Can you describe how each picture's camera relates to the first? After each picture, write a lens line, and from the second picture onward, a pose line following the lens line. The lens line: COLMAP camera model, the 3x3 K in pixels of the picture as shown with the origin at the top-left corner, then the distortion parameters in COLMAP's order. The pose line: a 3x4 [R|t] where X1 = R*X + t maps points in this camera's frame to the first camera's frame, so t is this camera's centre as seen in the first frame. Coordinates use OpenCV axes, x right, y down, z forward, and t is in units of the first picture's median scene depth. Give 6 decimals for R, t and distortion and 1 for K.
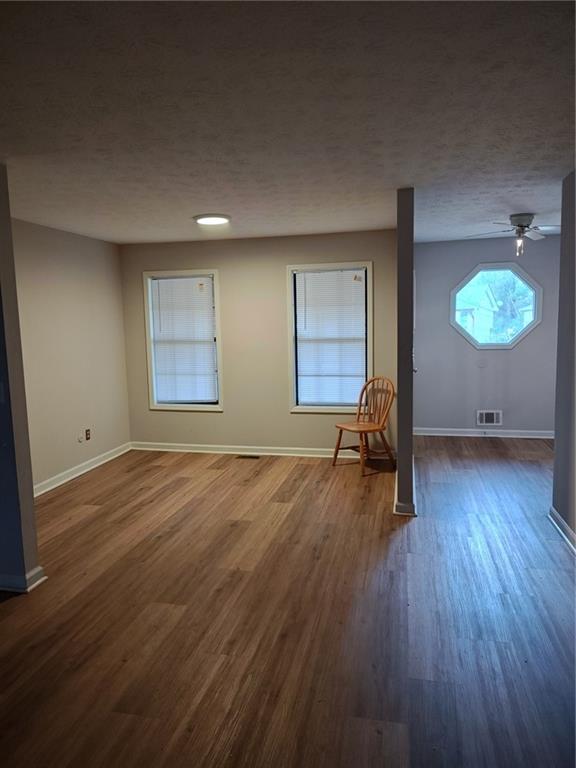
lens RADIAL K [[514.0, 0, 288.0], [0, 514.0, 384.0], [0, 0, 1]] dist [0.068476, -0.000622]
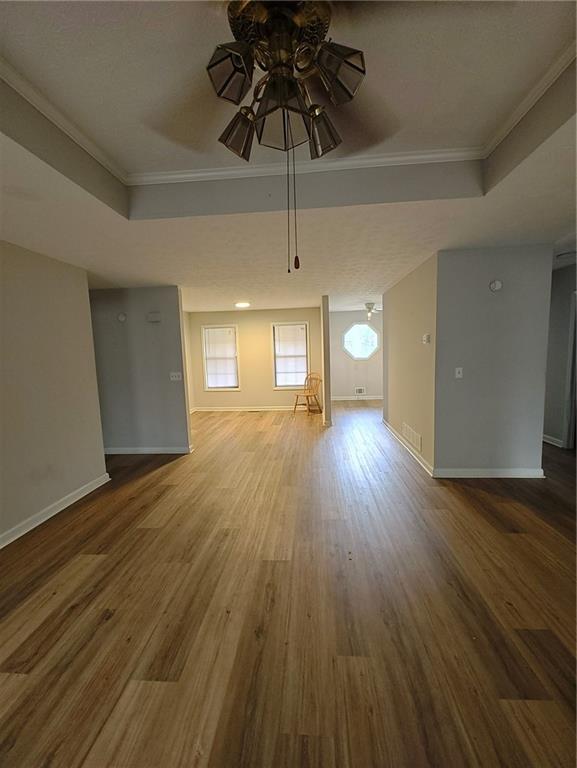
lens RADIAL K [[310.9, 0, 290.2], [0, 310.9, 387.4], [0, 0, 1]] dist [-0.000683, -0.000269]
pose [[0.988945, -0.029024, 0.145417, -0.118242], [0.028799, 0.999579, 0.003656, 0.042484], [-0.145461, 0.000573, 0.989364, -0.316364]]
